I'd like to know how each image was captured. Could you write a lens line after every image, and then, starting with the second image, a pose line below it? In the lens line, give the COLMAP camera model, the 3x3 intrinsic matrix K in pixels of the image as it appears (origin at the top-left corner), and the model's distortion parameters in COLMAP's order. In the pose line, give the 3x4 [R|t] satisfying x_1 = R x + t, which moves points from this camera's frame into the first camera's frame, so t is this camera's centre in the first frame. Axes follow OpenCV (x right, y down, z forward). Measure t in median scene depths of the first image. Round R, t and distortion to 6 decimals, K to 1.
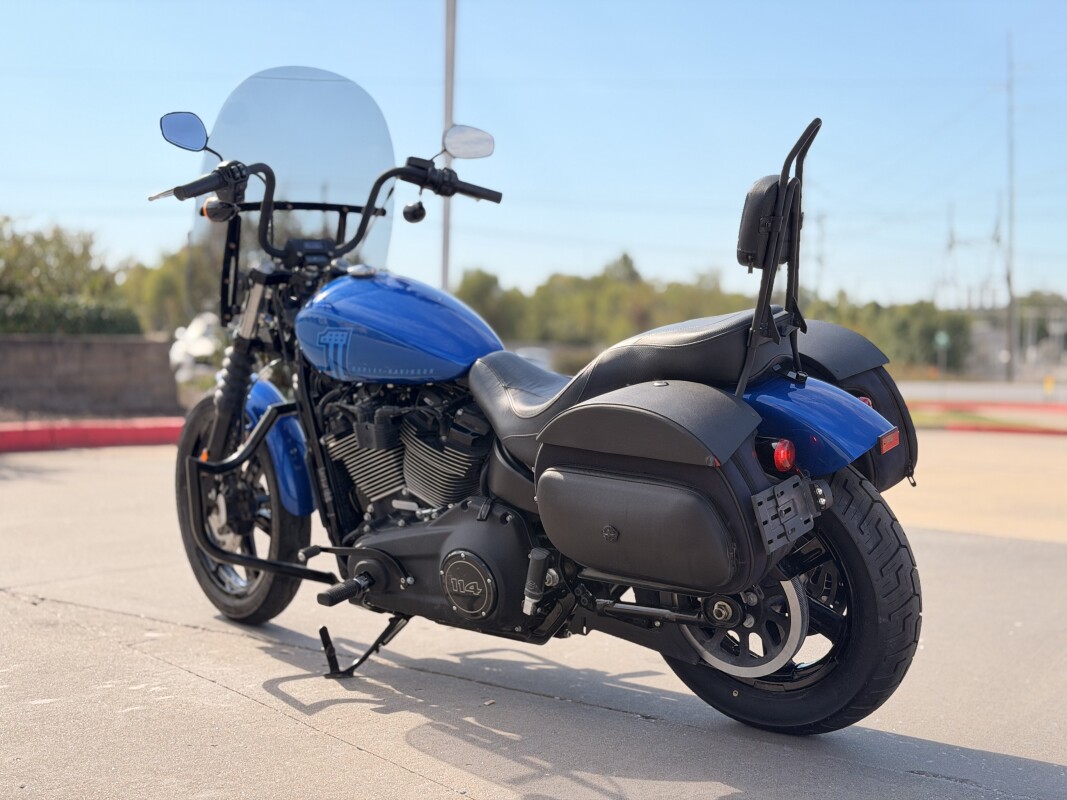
lens RADIAL K [[1495.9, 0, 532.6], [0, 1495.9, 404.8], [0, 0, 1]] dist [0.119571, 0.000000]
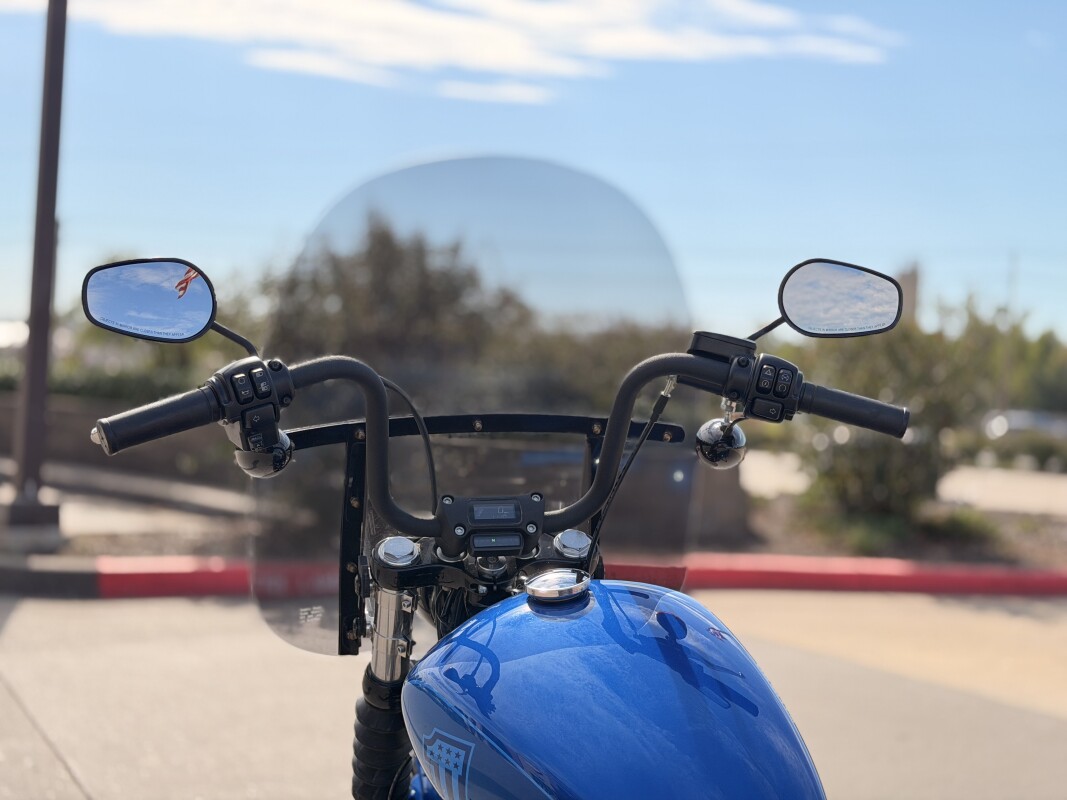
lens RADIAL K [[1495.9, 0, 533.7], [0, 1495.9, 399.5], [0, 0, 1]] dist [0.119571, 0.000000]
pose [[0.902628, 0.033727, -0.429098, 0.072538], [-0.055583, 0.997711, -0.038502, -0.124740], [0.426817, 0.058604, 0.902437, 0.565710]]
